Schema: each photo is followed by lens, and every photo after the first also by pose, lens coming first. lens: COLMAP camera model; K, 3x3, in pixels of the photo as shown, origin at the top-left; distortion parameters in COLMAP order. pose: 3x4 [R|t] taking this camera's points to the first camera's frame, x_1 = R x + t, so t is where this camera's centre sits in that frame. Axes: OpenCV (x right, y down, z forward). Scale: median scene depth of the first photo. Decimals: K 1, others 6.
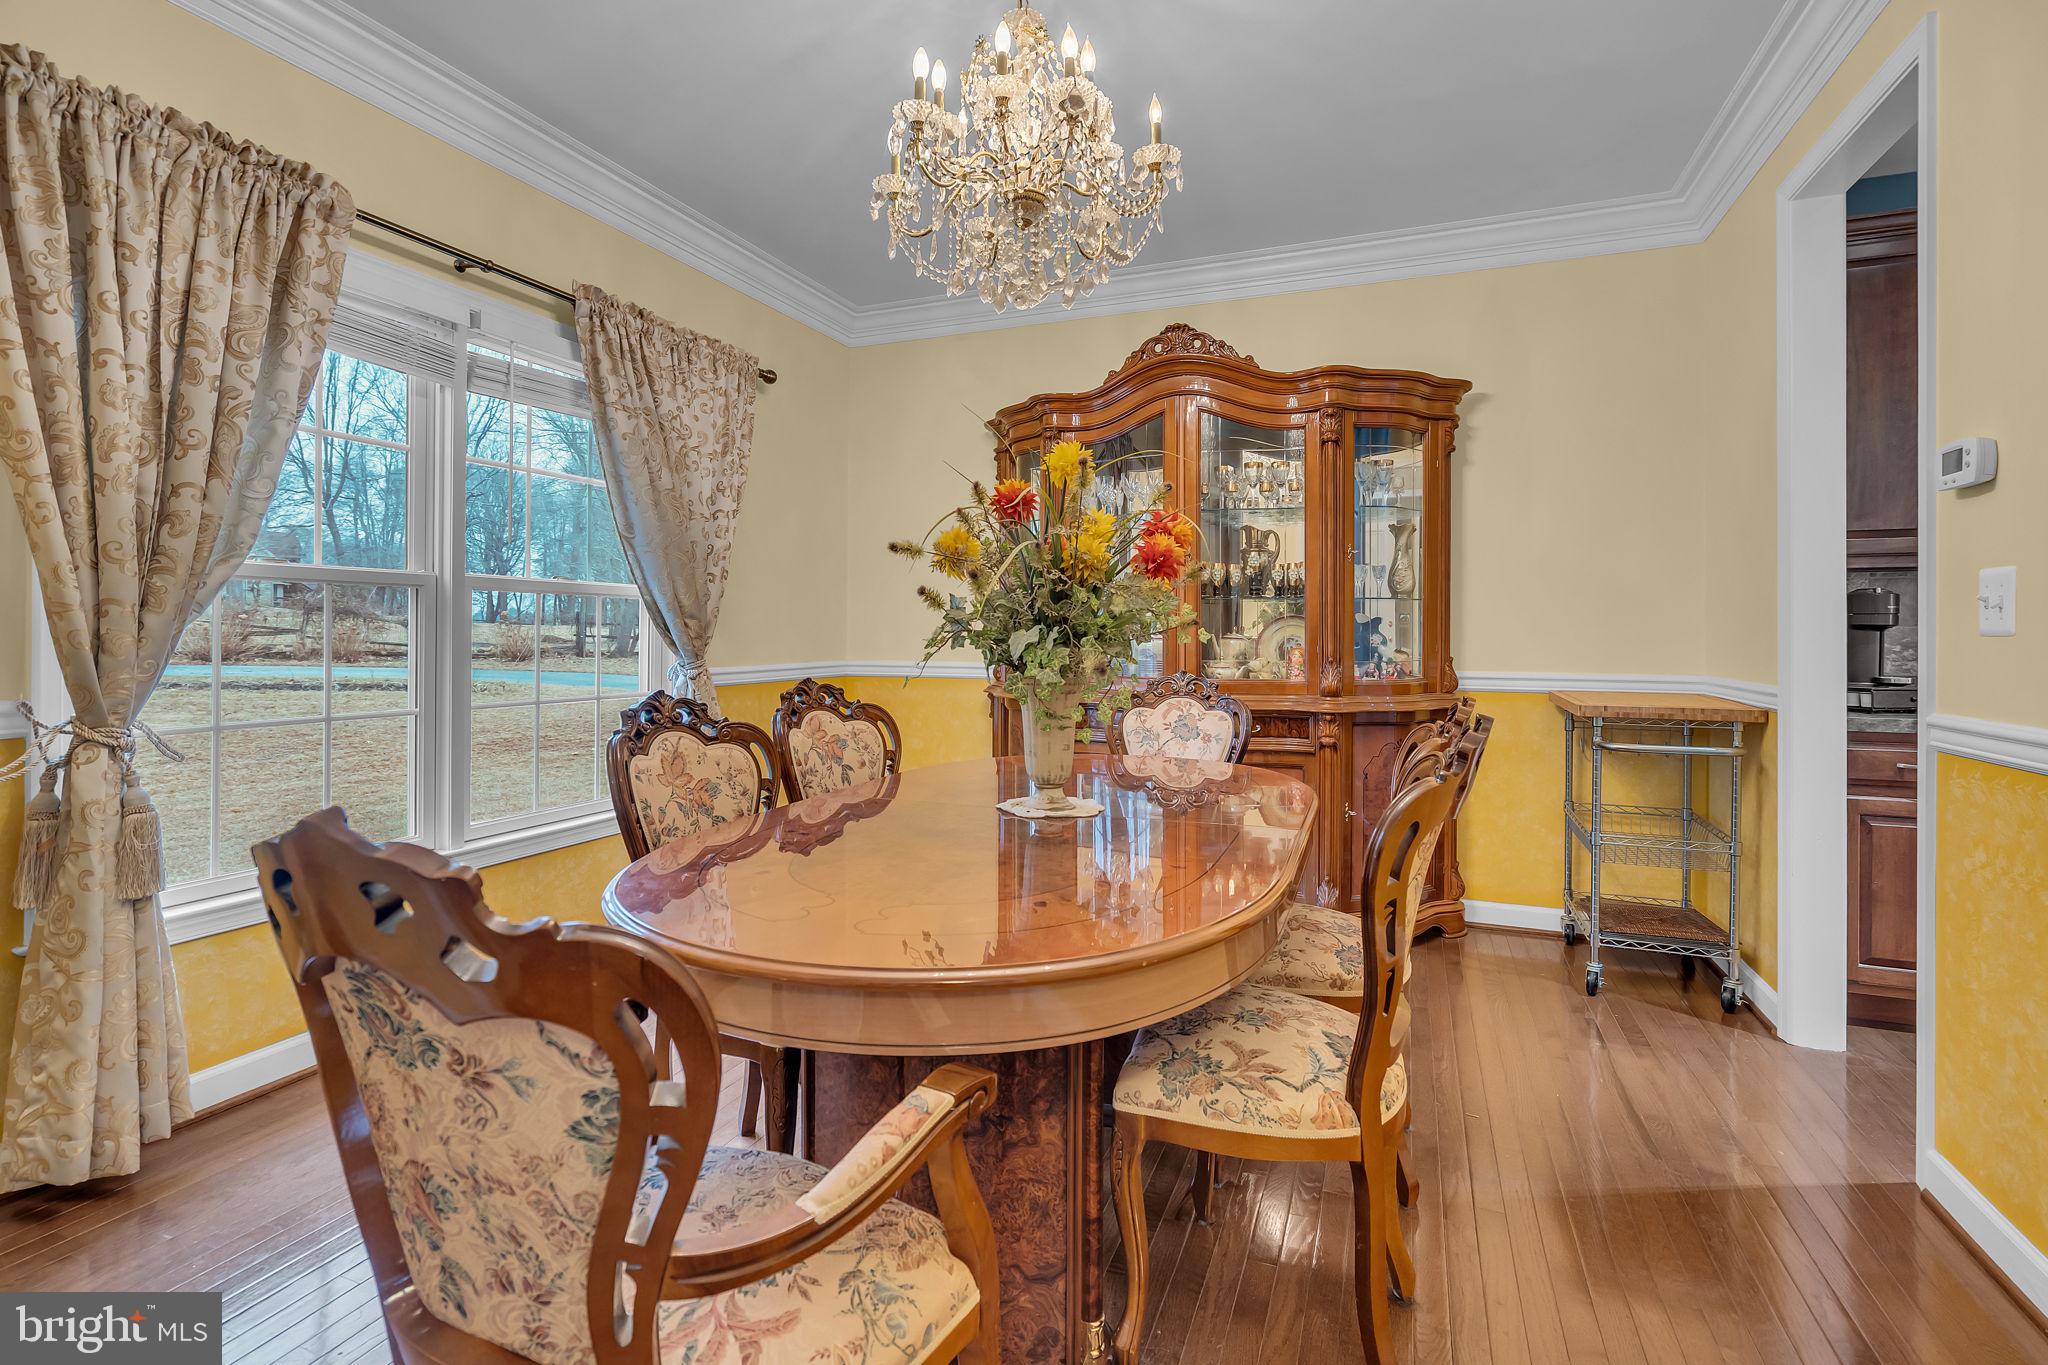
lens RADIAL K [[942.0, 0, 1021.0], [0, 942.0, 624.6], [0, 0, 1]] dist [-0.003732, 0.002239]
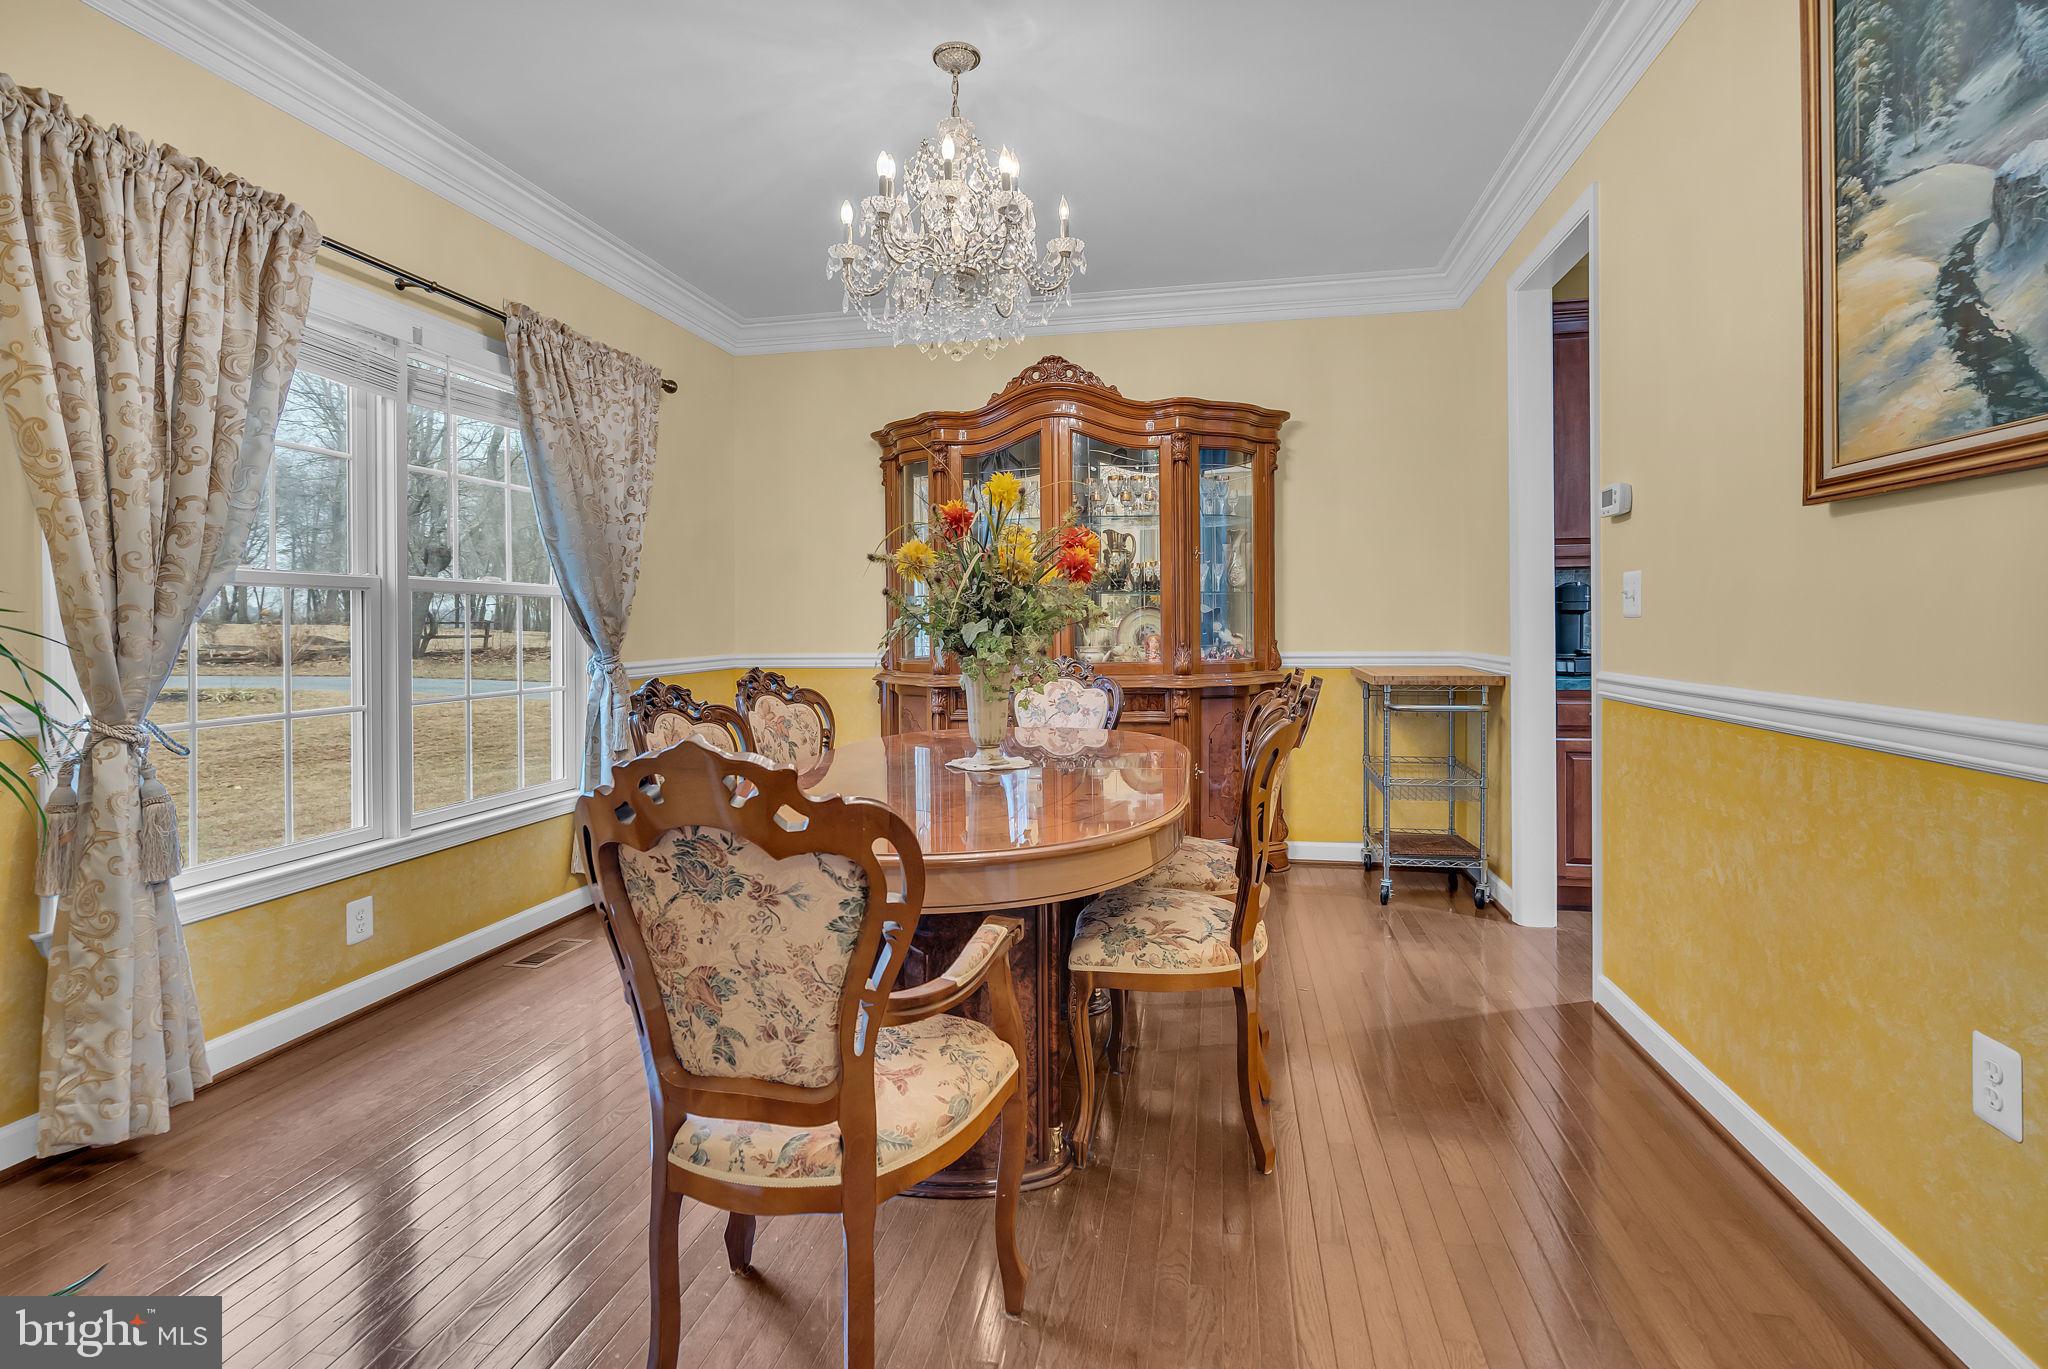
lens RADIAL K [[942.0, 0, 1031.4], [0, 942.0, 625.0], [0, 0, 1]] dist [-0.003732, 0.002239]
pose [[0.981886, -0.013988, 0.188958, -0.132313], [0.012254, 0.999871, 0.010343, -0.002383], [-0.189078, -0.007840, 0.981931, -0.212407]]
